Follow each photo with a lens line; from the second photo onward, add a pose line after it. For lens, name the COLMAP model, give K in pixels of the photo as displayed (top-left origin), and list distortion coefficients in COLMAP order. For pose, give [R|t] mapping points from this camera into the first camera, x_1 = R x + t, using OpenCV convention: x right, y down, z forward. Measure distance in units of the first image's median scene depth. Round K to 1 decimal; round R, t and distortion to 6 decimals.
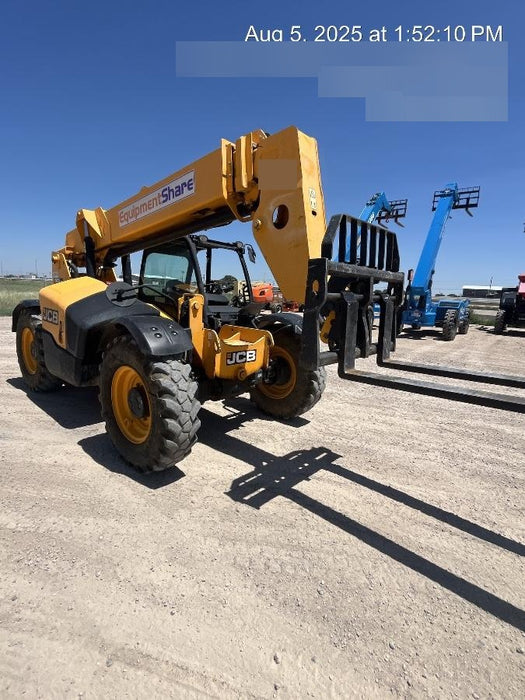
lens RADIAL K [[337.3, 0, 264.4], [0, 337.3, 350.2], [0, 0, 1]] dist [-0.002946, -0.000544]
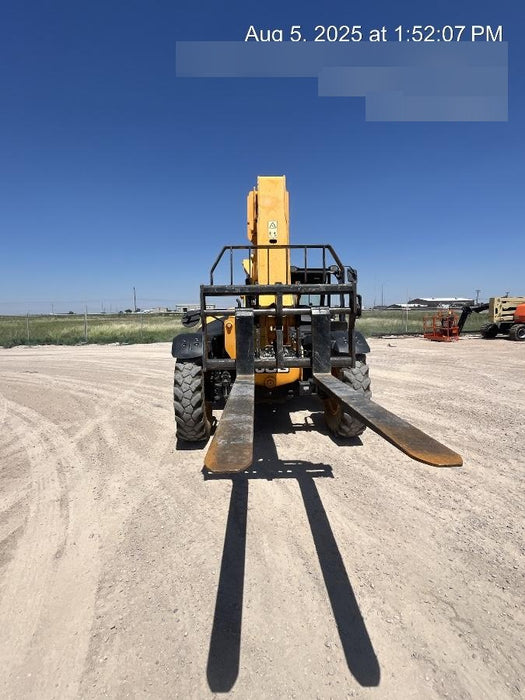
lens RADIAL K [[337.3, 0, 264.4], [0, 337.3, 350.2], [0, 0, 1]] dist [-0.002946, -0.000544]
pose [[0.704219, 0.025676, -0.709518, 0.832850], [-0.072108, 0.996765, -0.035500, 0.003235], [0.706312, 0.076162, 0.703792, 0.172503]]
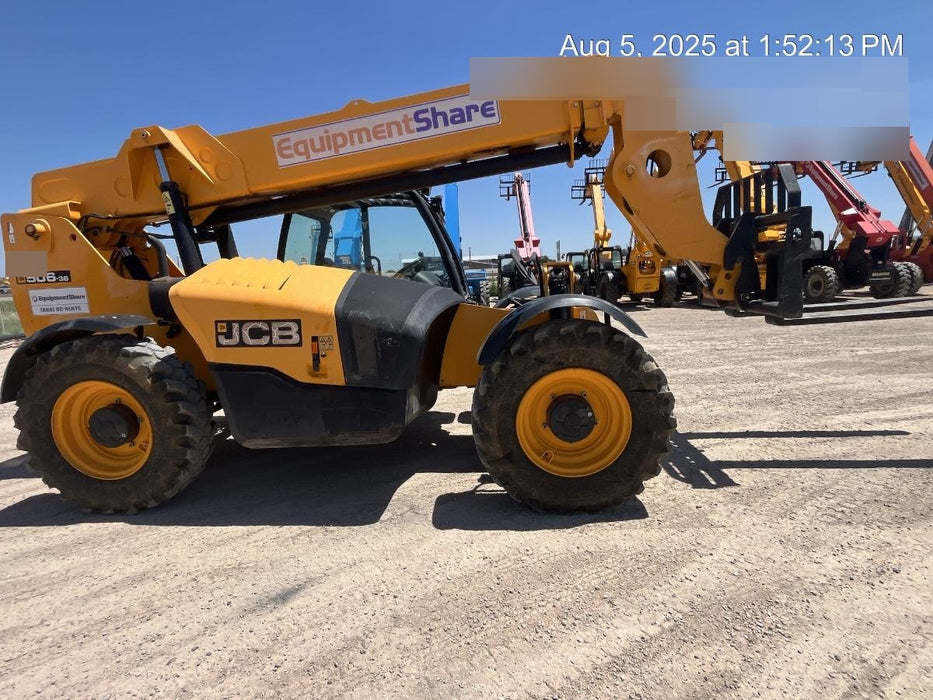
lens RADIAL K [[450.7, 0, 464.8], [0, 450.7, 353.9], [0, 0, 1]] dist [-0.000736, -0.000303]
pose [[0.786510, -0.186265, 0.588818, -1.007667], [0.186210, 0.980585, 0.061467, -0.071761], [-0.588836, 0.061299, 0.805925, 0.349561]]
